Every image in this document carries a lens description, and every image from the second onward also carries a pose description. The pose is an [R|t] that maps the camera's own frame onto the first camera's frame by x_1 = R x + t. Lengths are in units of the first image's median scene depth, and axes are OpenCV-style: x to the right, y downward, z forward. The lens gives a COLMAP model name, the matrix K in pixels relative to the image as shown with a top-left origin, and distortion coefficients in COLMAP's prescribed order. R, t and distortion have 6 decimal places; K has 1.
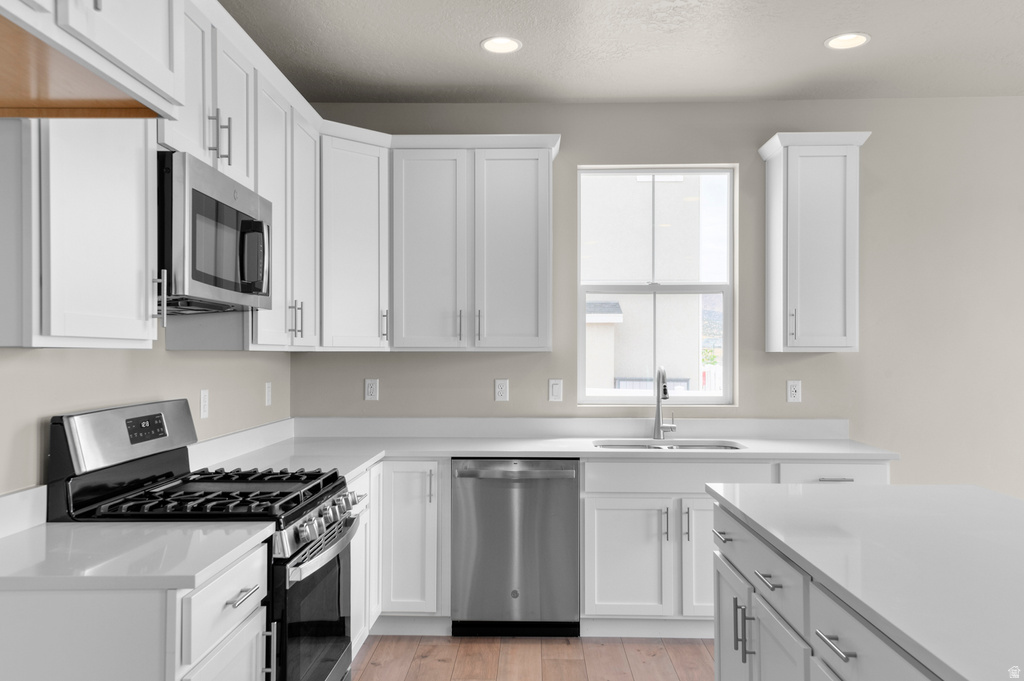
lens RADIAL K [[817.5, 0, 512.0], [0, 817.5, 340.5], [0, 0, 1]] dist [0.007869, 0.001298]
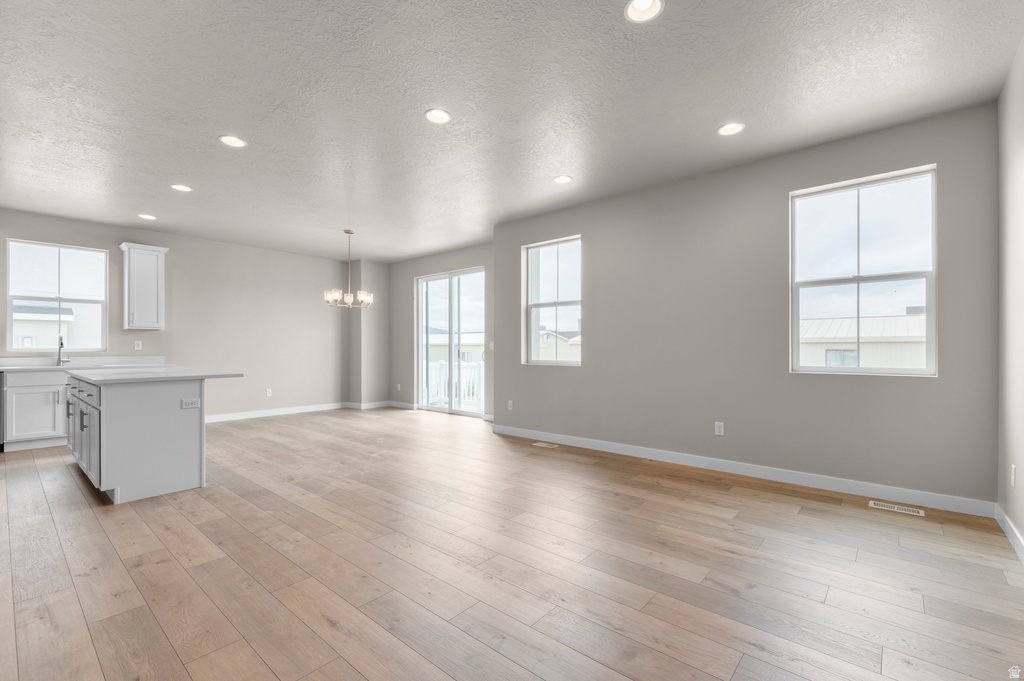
lens RADIAL K [[435.5, 0, 513.2], [0, 435.5, 349.1], [0, 0, 1]] dist [0.002343, -0.000958]
pose [[0.627449, -0.003487, 0.778650, 0.027463], [-0.011220, 0.999846, 0.013519, 0.045025], [-0.778577, -0.017219, 0.627313, -0.778774]]
